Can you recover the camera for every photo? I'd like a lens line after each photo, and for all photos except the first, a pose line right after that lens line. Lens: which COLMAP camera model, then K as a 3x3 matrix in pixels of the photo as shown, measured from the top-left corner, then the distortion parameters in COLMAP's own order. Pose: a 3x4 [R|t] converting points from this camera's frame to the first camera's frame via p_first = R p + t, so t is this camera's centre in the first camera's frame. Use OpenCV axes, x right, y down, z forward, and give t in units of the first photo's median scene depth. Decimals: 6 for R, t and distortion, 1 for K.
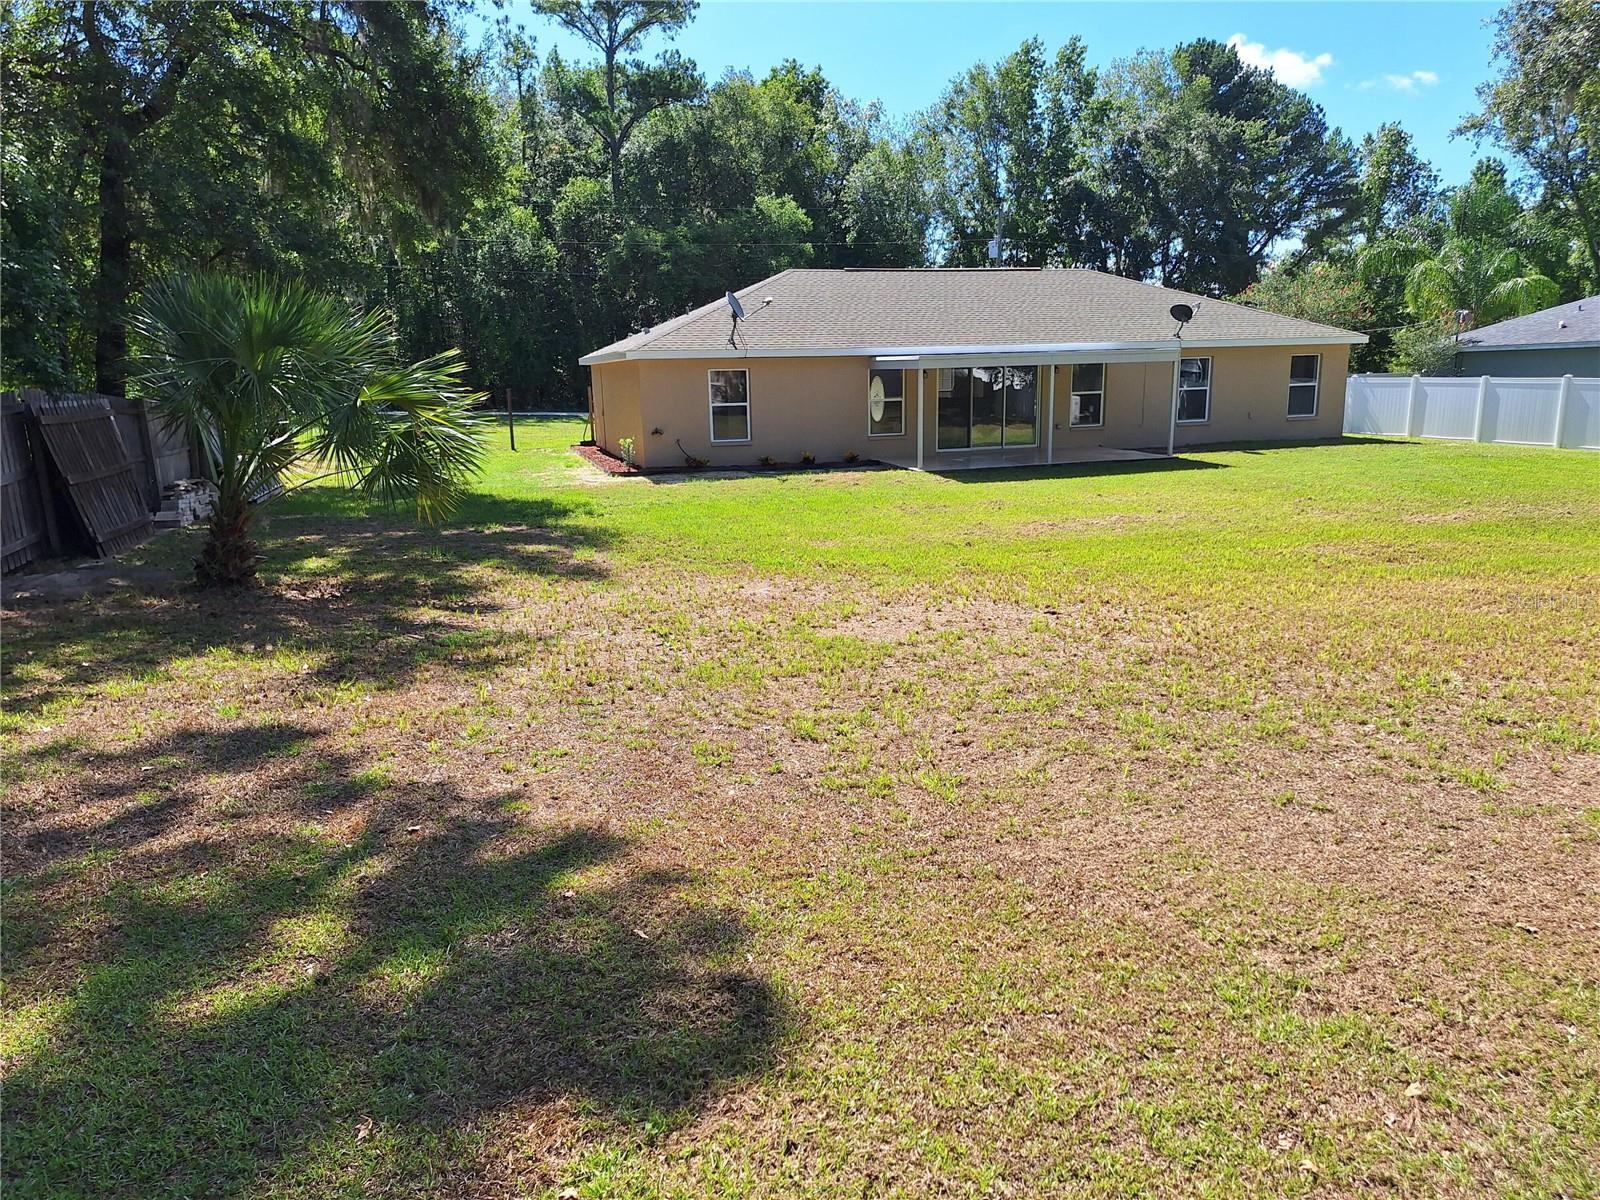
lens RADIAL K [[1108.2, 0, 800.8], [0, 1108.2, 596.0], [0, 0, 1]] dist [0.083903, -0.089492]
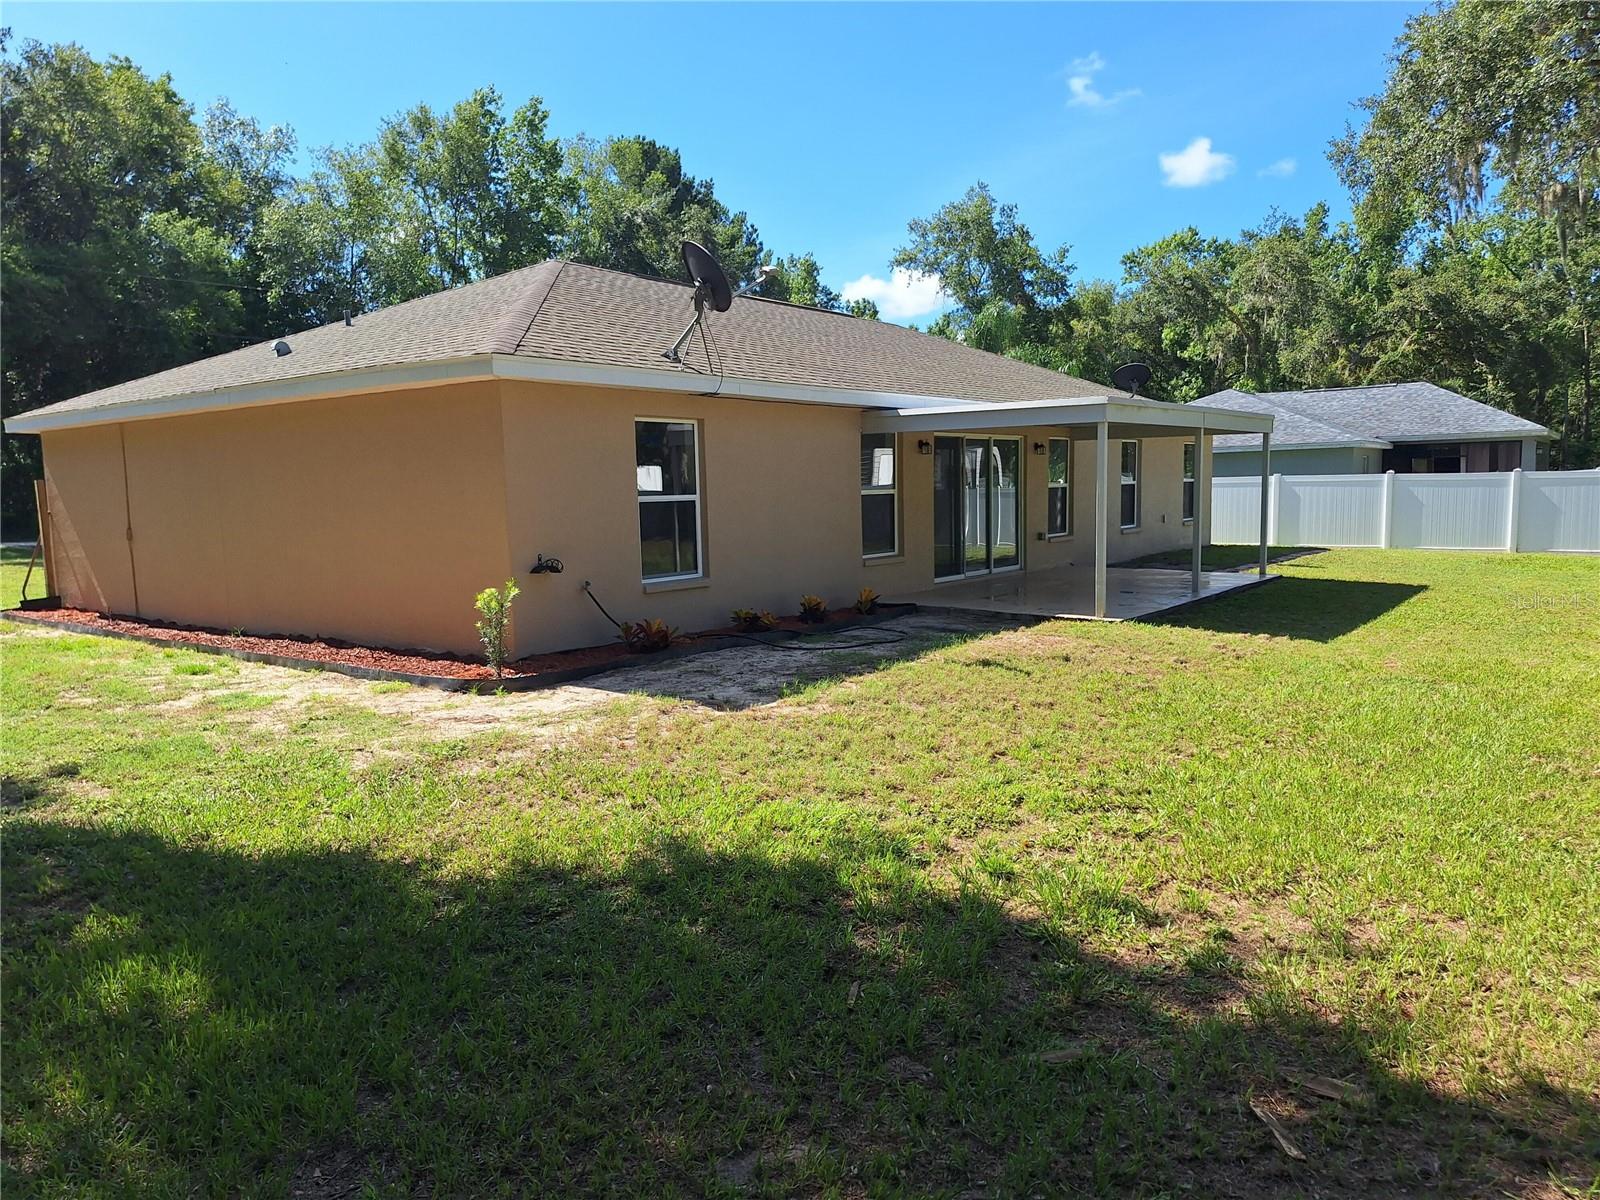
lens RADIAL K [[1108.2, 0, 798.9], [0, 1108.2, 610.5], [0, 0, 1]] dist [0.083903, -0.089492]
pose [[0.814681, -0.061252, 0.576665, -0.109004], [0.117602, 0.991194, -0.060860, -0.036973], [-0.567860, 0.117398, 0.814710, 0.238876]]
